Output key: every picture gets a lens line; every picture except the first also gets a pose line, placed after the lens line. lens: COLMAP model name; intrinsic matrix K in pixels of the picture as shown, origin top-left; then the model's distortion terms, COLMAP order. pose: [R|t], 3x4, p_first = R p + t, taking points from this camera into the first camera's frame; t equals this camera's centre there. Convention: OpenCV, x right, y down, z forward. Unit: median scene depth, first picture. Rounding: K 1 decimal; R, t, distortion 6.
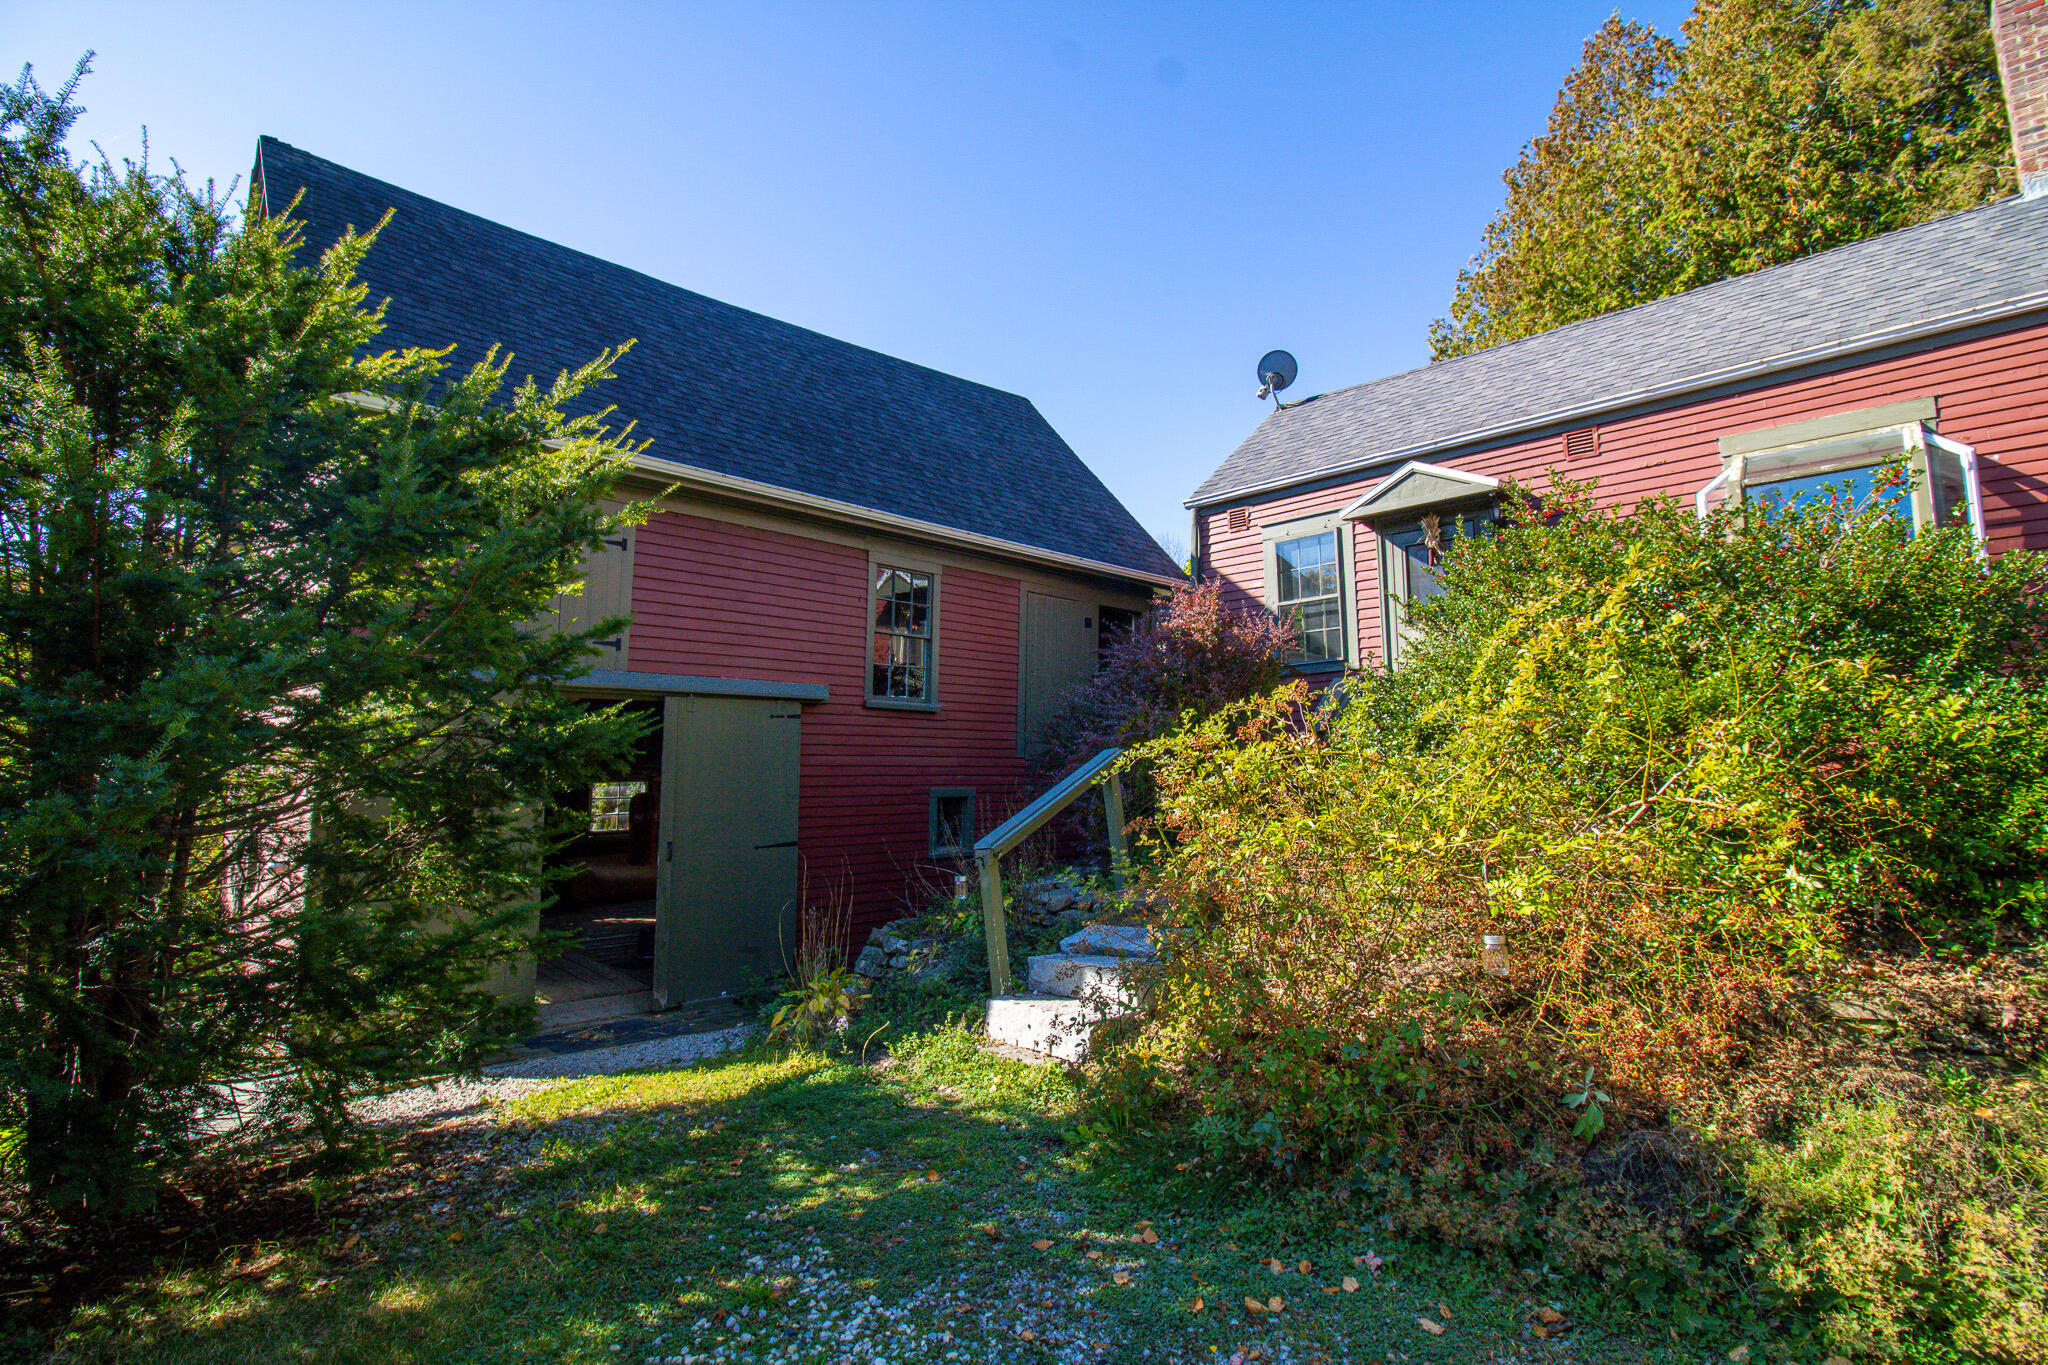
lens RADIAL K [[998.1, 0, 1035.1], [0, 998.1, 683.2], [0, 0, 1]] dist [-0.012399, -0.003330]
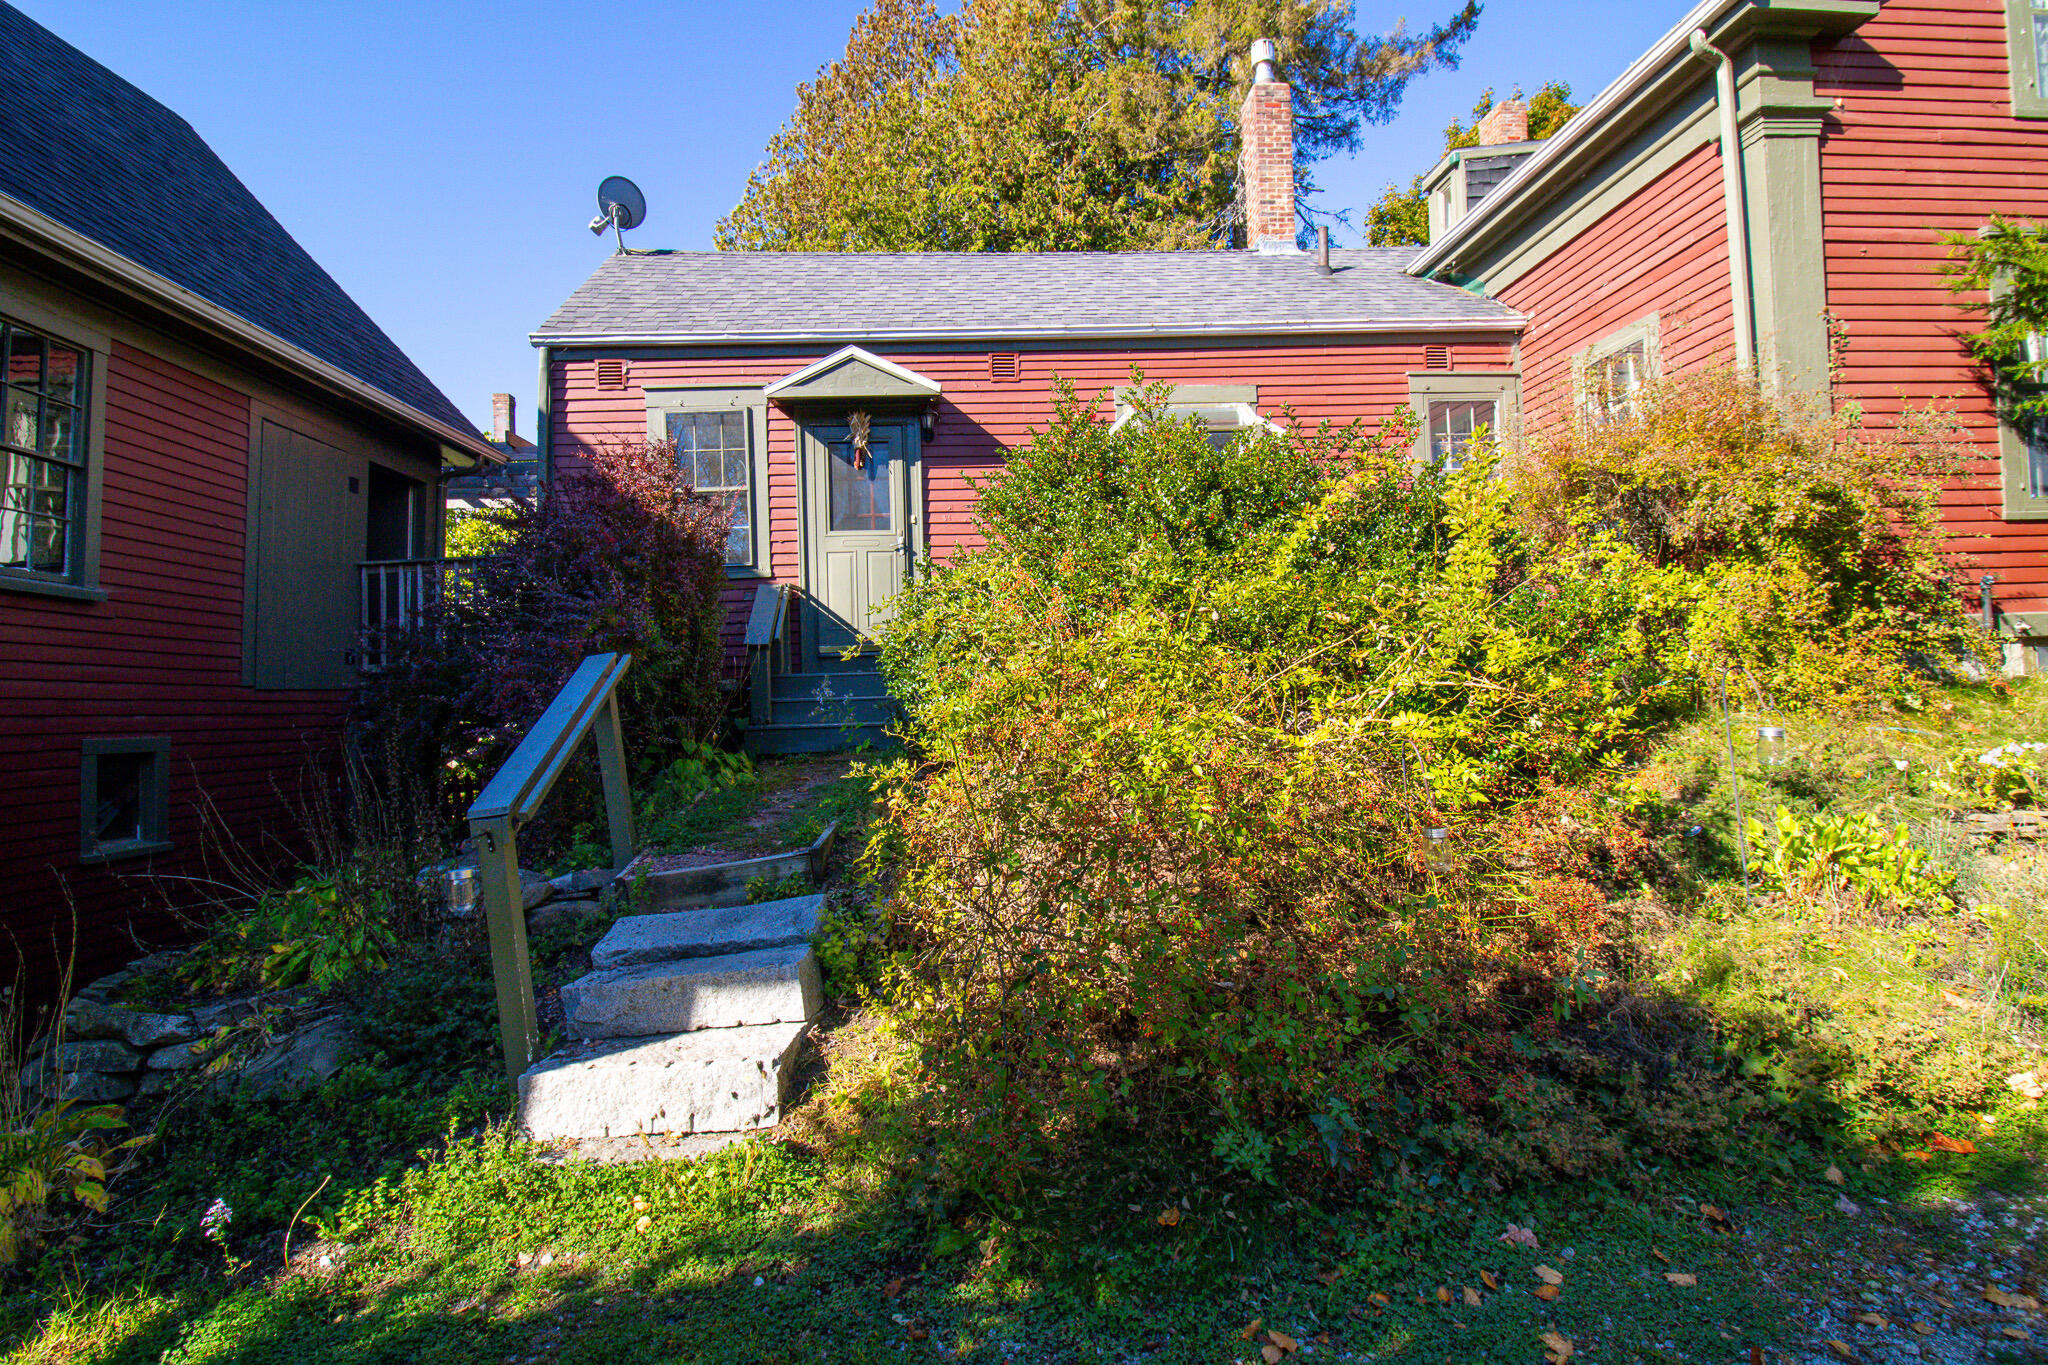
lens RADIAL K [[998.1, 0, 1018.7], [0, 998.1, 684.8], [0, 0, 1]] dist [-0.012399, -0.003330]
pose [[0.664542, -0.006342, 0.747224, -0.180345], [-0.035661, 0.998556, 0.040190, 0.036880], [-0.746399, -0.053354, 0.663356, 0.264959]]
